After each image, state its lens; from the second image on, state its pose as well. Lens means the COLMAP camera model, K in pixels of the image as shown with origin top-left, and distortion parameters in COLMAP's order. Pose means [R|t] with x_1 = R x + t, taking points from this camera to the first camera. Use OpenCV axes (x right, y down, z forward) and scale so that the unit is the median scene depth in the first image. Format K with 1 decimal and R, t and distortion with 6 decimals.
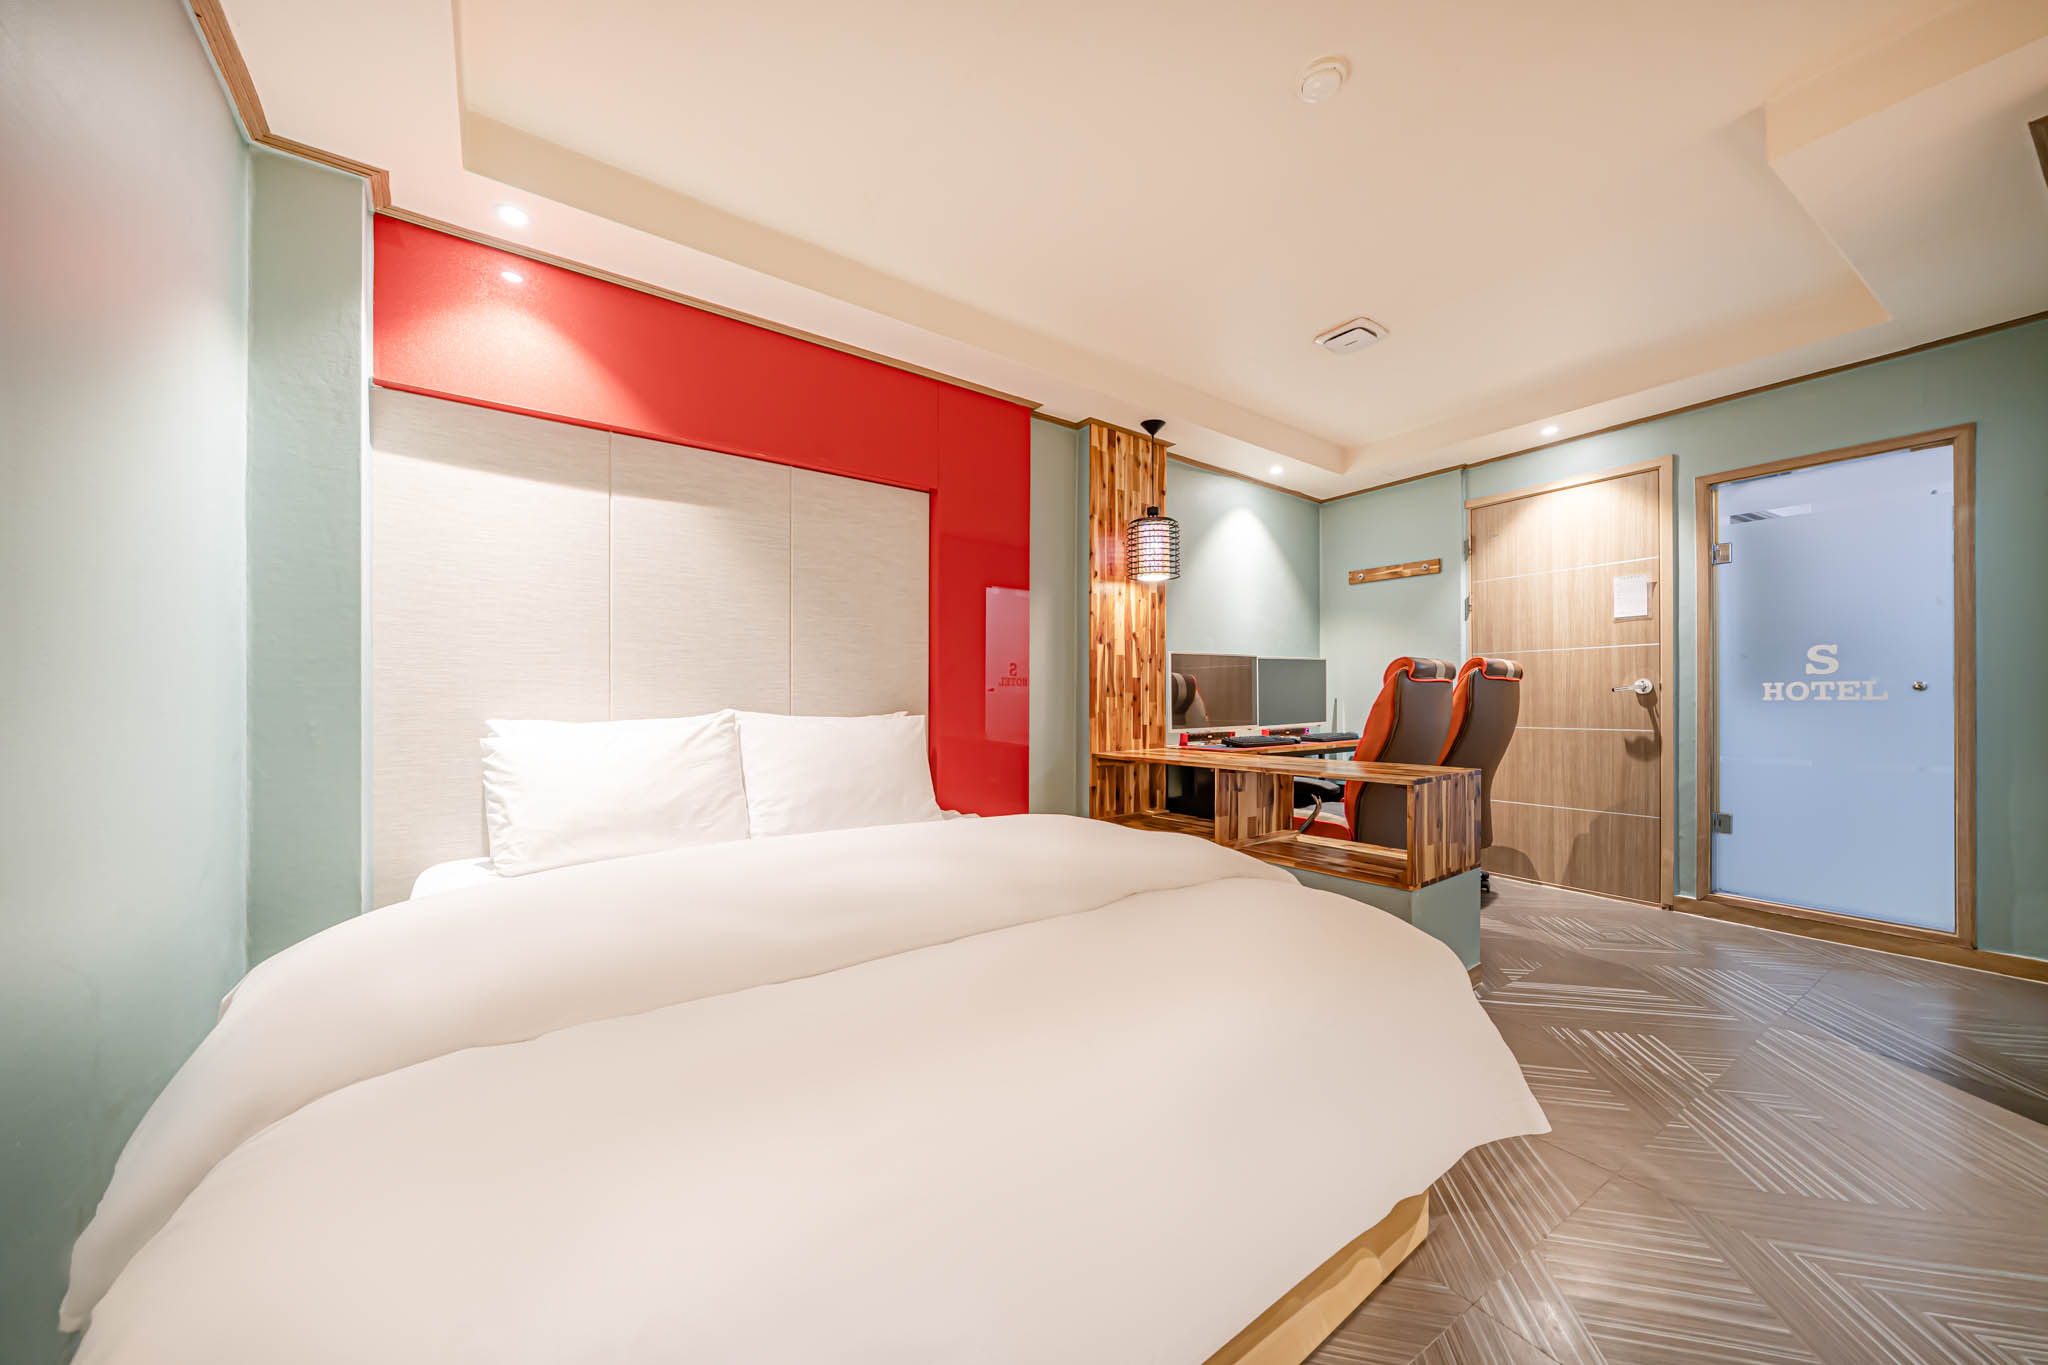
lens RADIAL K [[703.8, 0, 1008.0], [0, 703.8, 690.1], [0, 0, 1]] dist [0.000171, 0.000003]
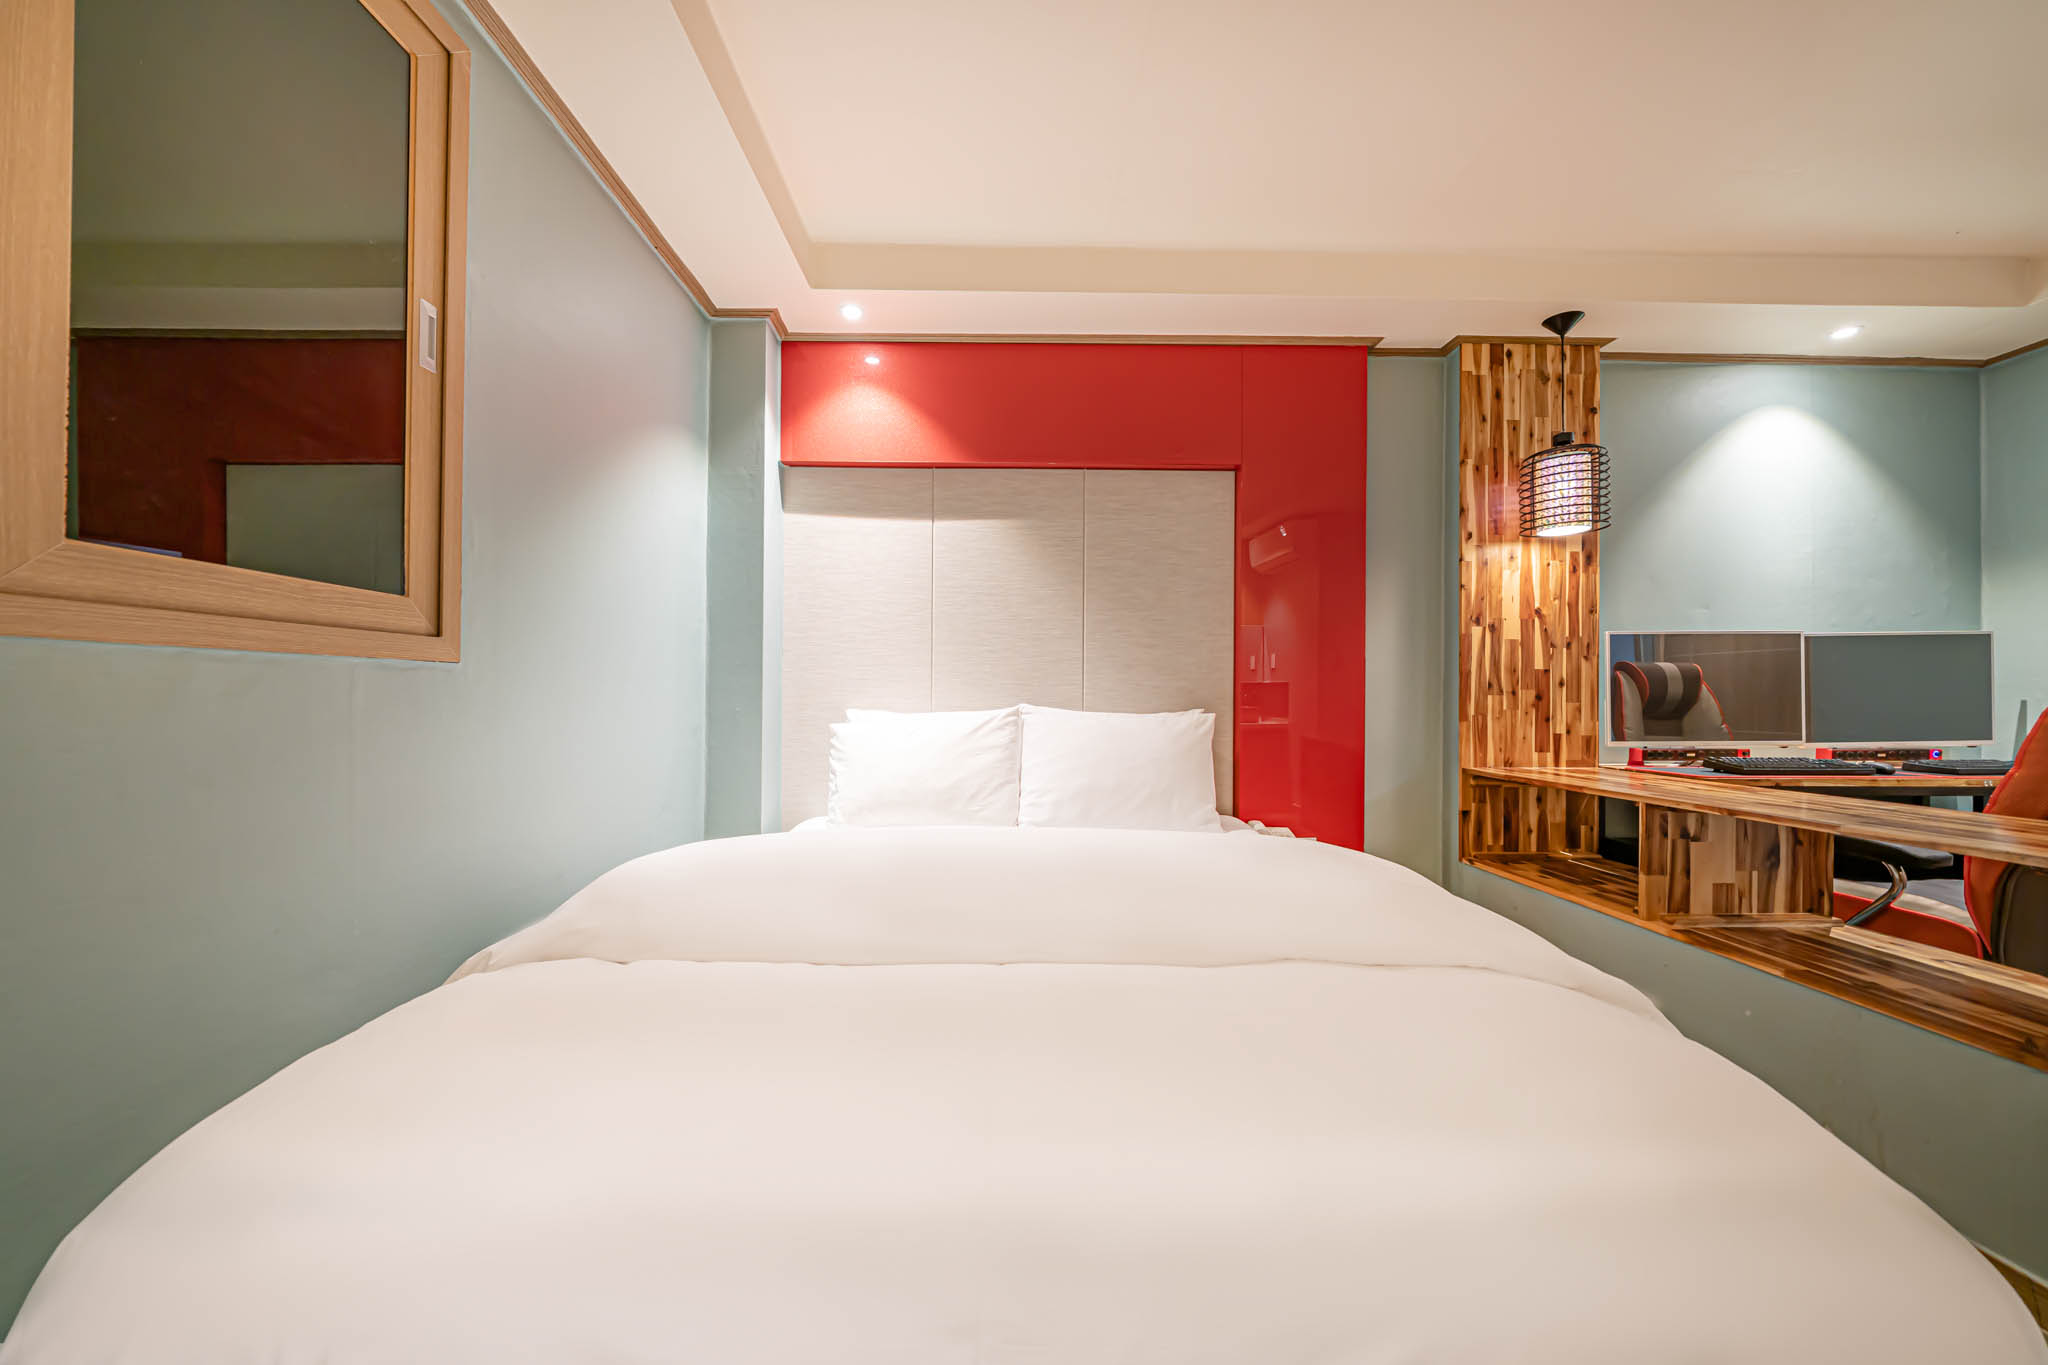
lens RADIAL K [[685.5, 0, 1024.0], [0, 685.5, 682.5], [0, 0, 1]] dist [-0.000377, -0.000042]
pose [[0.817971, -0.003970, -0.575246, 0.156058], [0.000274, 0.999979, -0.006512, 0.000903], [0.575260, 0.005169, 0.817955, 0.103576]]
